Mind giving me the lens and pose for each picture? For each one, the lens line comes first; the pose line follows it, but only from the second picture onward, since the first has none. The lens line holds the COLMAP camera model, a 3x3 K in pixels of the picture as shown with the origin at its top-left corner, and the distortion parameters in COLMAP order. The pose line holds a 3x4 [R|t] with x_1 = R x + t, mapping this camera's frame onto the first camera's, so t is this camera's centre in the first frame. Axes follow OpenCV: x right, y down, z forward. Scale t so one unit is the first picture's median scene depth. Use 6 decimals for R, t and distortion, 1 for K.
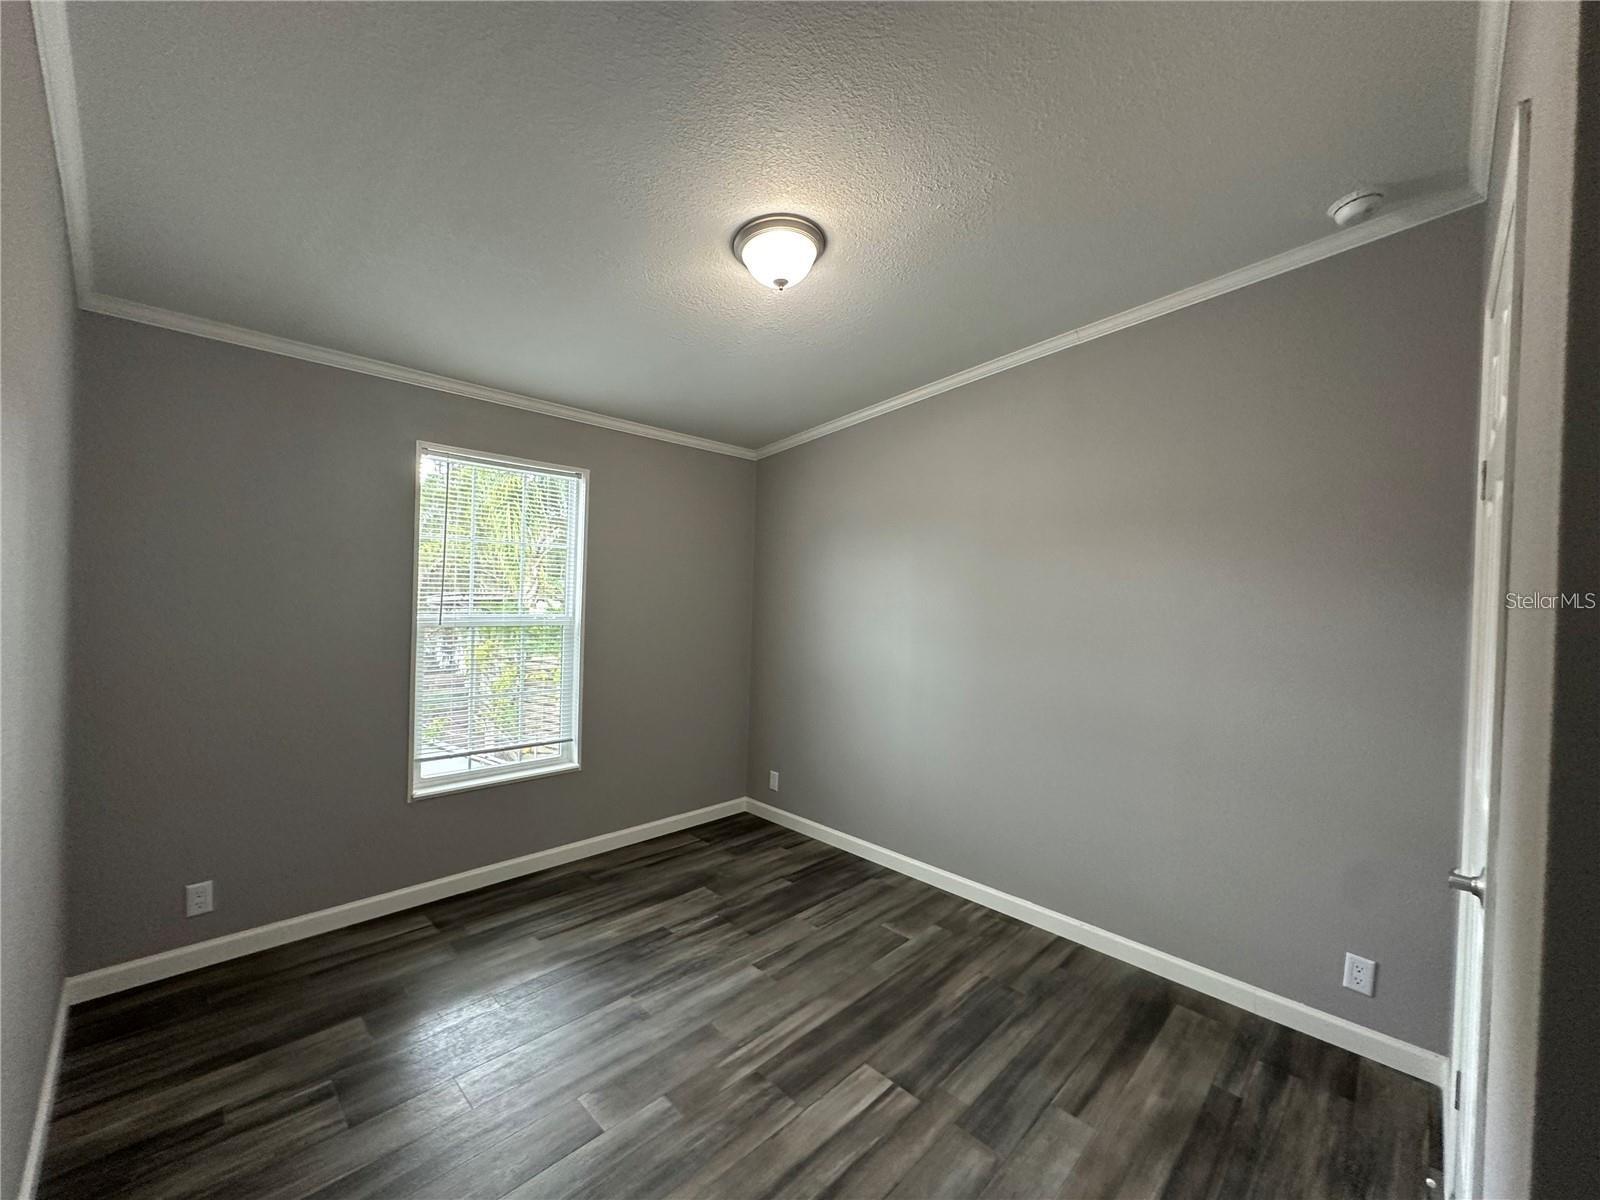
lens RADIAL K [[640.4, 0, 800.0], [0, 640.4, 600.0], [0, 0, 1]] dist [-0.002849, -0.000379]
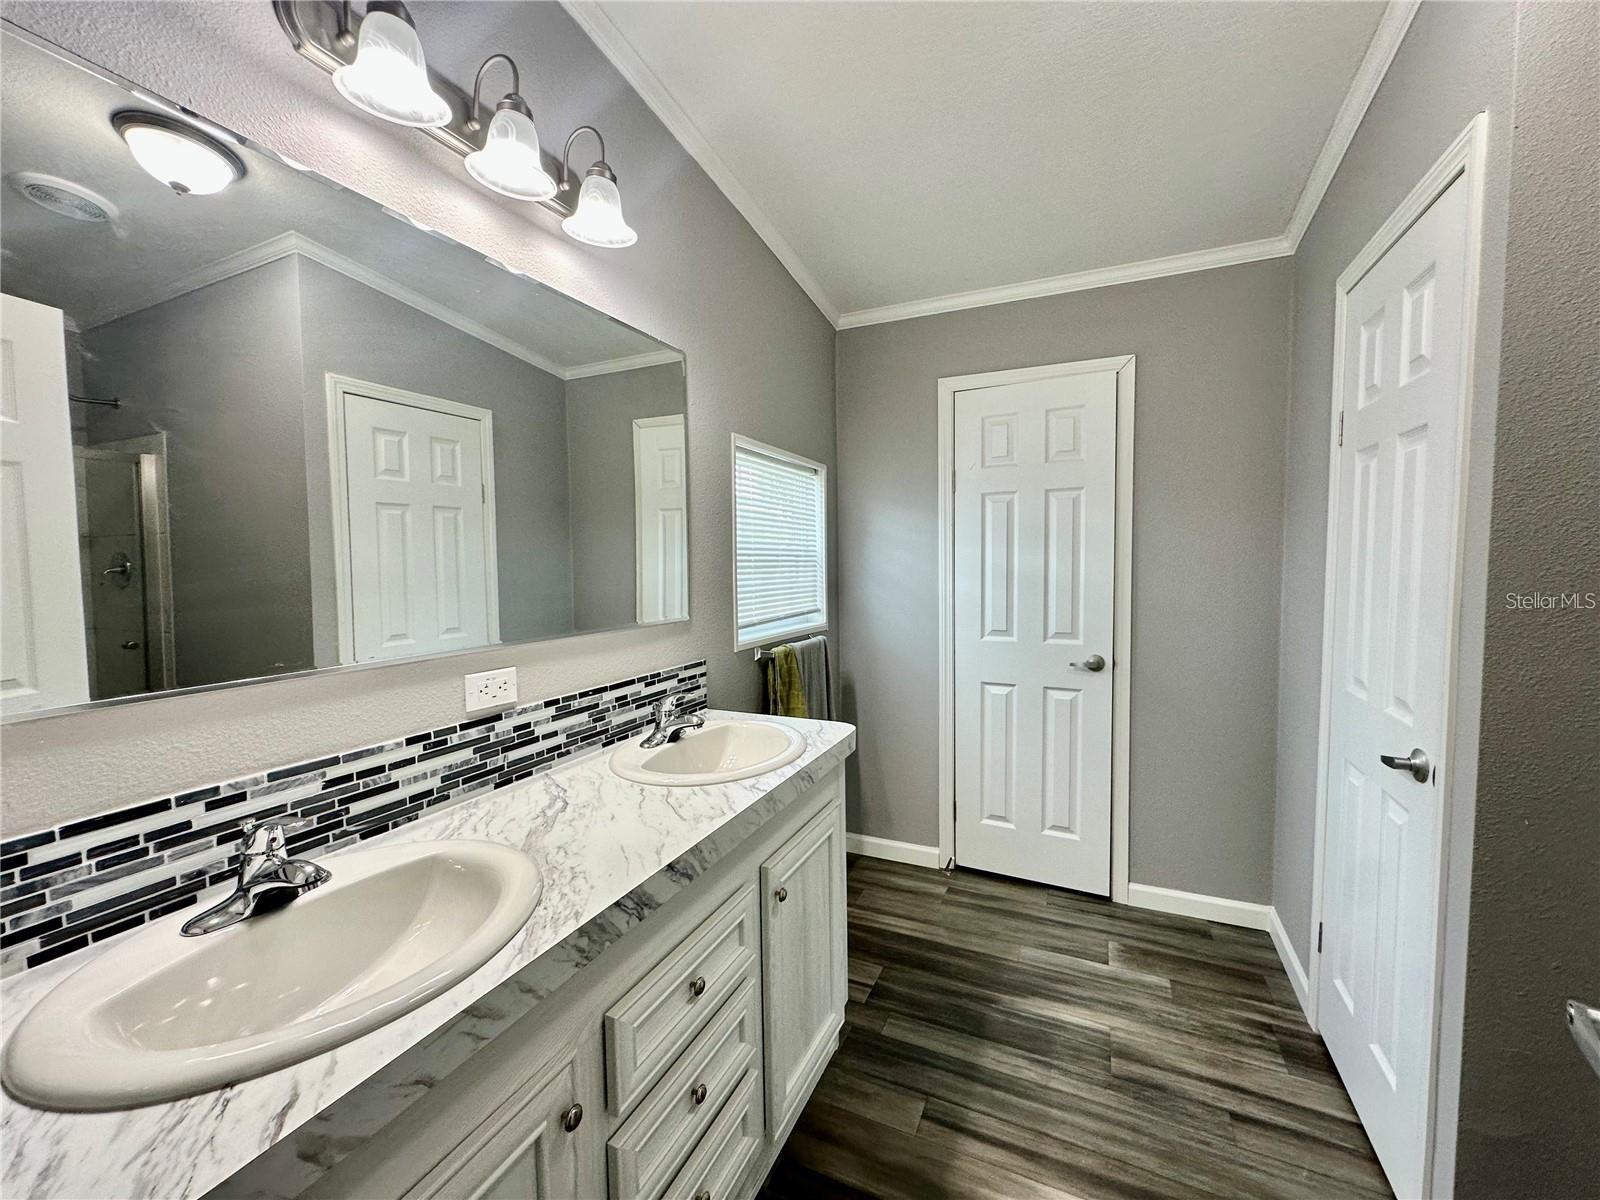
lens RADIAL K [[640.4, 0, 800.0], [0, 640.4, 600.0], [0, 0, 1]] dist [-0.002849, -0.000379]
pose [[0.333183, 0.024745, -0.942537, 1.011665], [0.007314, 0.999558, 0.028827, 0.052815], [0.942834, -0.016499, 0.332855, 0.470835]]
